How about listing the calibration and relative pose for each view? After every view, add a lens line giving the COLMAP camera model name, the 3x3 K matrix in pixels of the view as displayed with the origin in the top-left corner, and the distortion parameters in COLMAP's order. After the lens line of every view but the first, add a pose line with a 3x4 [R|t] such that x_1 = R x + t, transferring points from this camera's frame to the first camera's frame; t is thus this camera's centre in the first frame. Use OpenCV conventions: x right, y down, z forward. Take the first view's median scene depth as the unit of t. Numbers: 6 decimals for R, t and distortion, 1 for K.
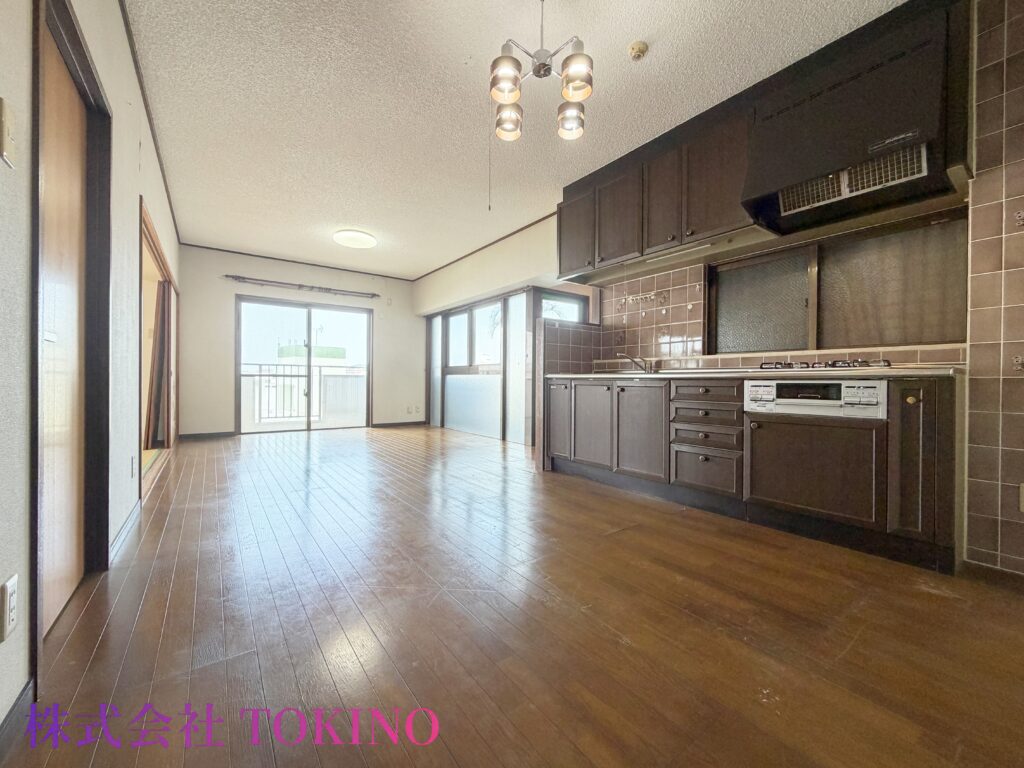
lens RADIAL K [[407.7, 0, 508.7], [0, 407.7, 380.1], [0, 0, 1]] dist [-0.000810, -0.000314]
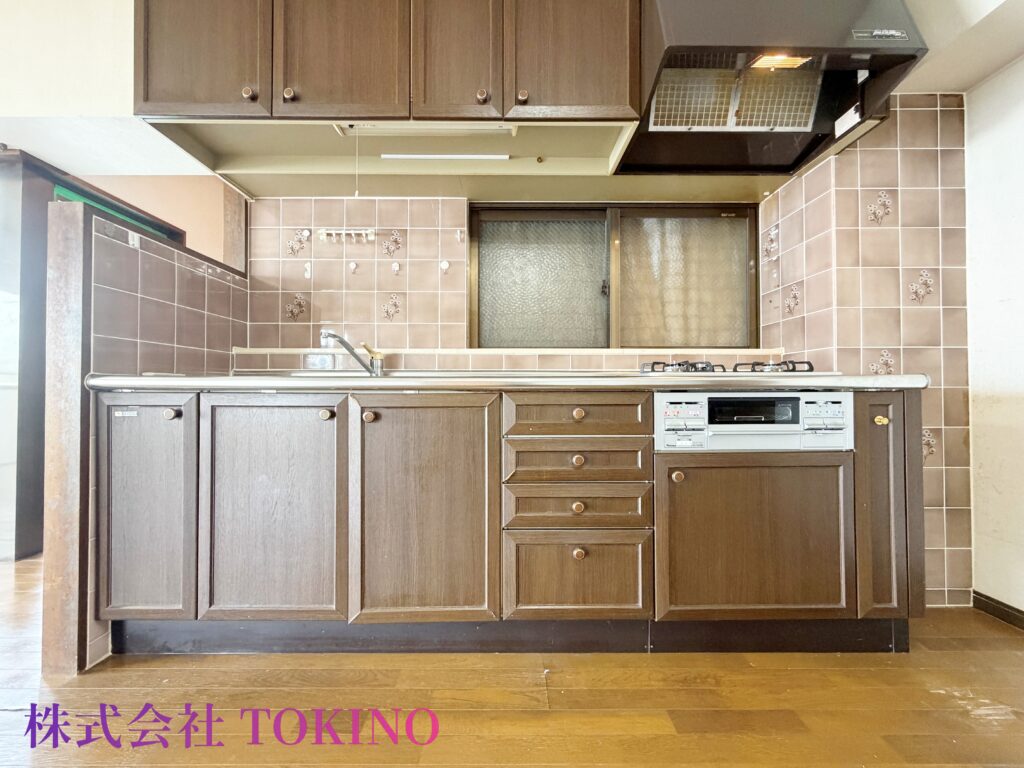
lens RADIAL K [[407.7, 0, 513.8], [0, 407.7, 384.0], [0, 0, 1]] dist [-0.000810, -0.000314]
pose [[0.583715, 0.000473, 0.811959, 0.034563], [0.002318, 0.999995, -0.002248, -0.009286], [-0.811956, 0.003195, 0.583711, 0.776478]]
